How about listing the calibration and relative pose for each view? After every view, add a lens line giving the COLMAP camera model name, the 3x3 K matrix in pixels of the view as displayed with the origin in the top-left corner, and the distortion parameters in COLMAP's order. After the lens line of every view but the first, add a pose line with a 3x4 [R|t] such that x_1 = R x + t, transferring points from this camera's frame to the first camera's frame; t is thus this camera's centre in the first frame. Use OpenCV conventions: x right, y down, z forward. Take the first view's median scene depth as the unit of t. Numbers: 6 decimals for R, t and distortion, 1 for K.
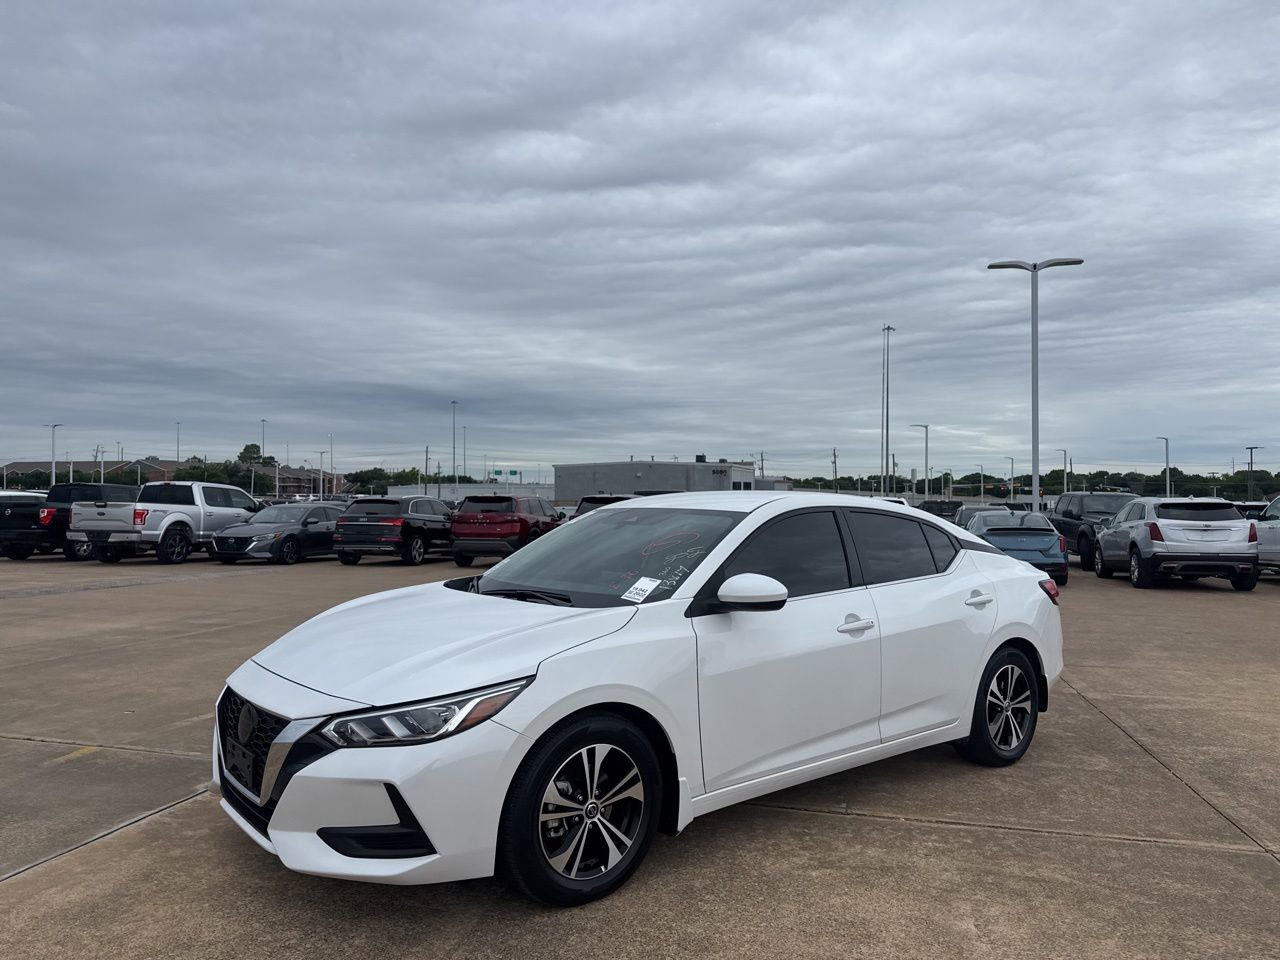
lens RADIAL K [[908.0, 0, 637.8], [0, 908.0, 489.2], [0, 0, 1]] dist [0.036409, -0.045239]
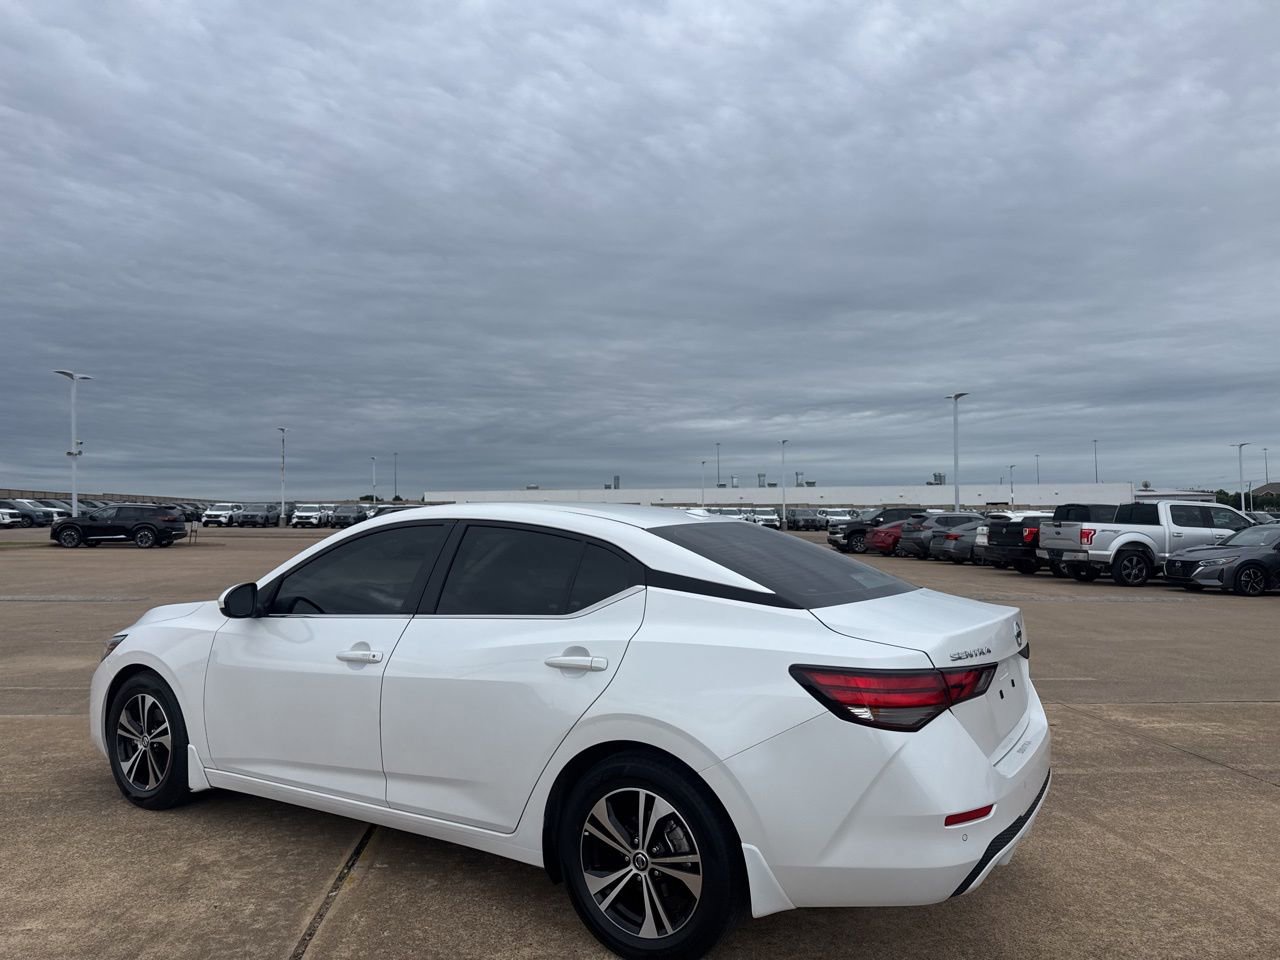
lens RADIAL K [[908.0, 0, 625.8], [0, 908.0, 497.8], [0, 0, 1]] dist [0.036409, -0.045239]
pose [[0.316569, -0.027835, -0.948161, 0.941957], [0.014422, 0.999595, -0.024530, 0.020482], [0.948460, -0.005909, 0.316842, 0.794350]]
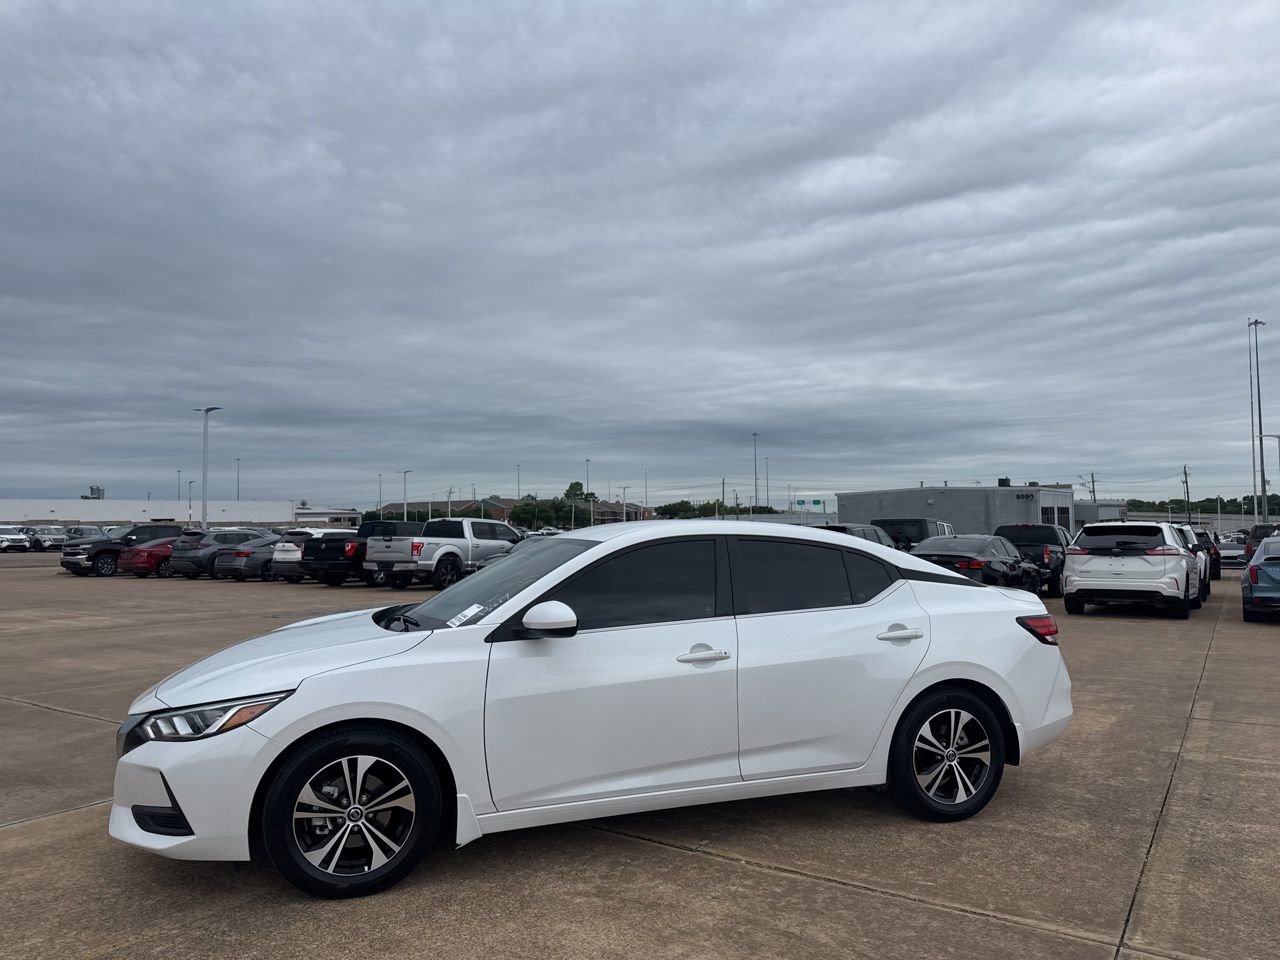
lens RADIAL K [[908.0, 0, 633.7], [0, 908.0, 487.2], [0, 0, 1]] dist [0.036409, -0.045239]
pose [[0.940359, -0.029564, -0.338896, 0.415866], [0.017593, 0.999110, -0.038343, 0.002684], [0.339727, 0.030094, 0.940042, 0.038573]]
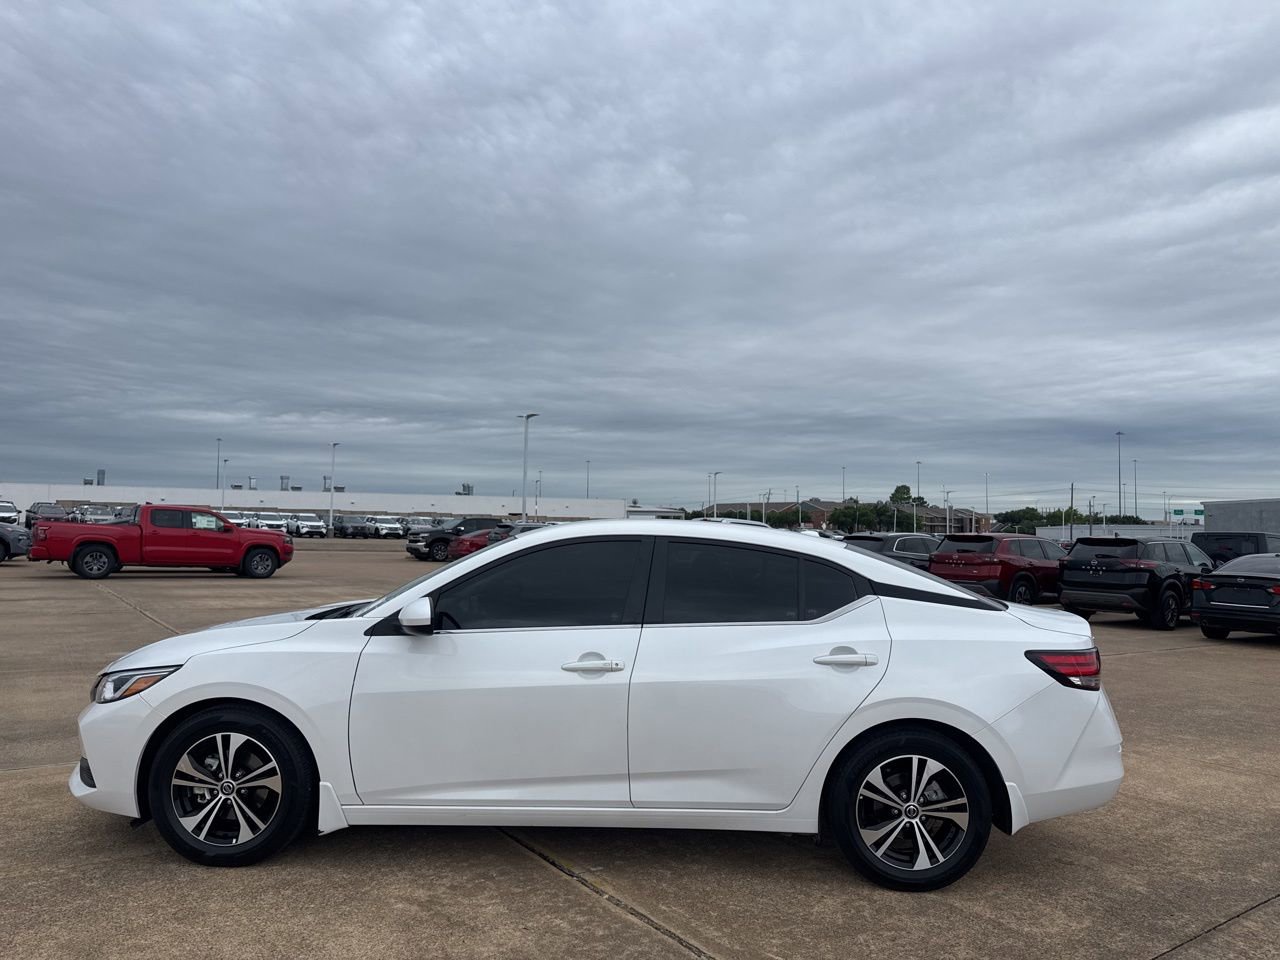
lens RADIAL K [[908.0, 0, 645.3], [0, 908.0, 493.2], [0, 0, 1]] dist [0.036409, -0.045239]
pose [[0.765070, -0.015784, -0.643753, 0.708761], [-0.009783, 0.999299, -0.036128, 0.007941], [0.643872, 0.033938, 0.764380, 0.278296]]
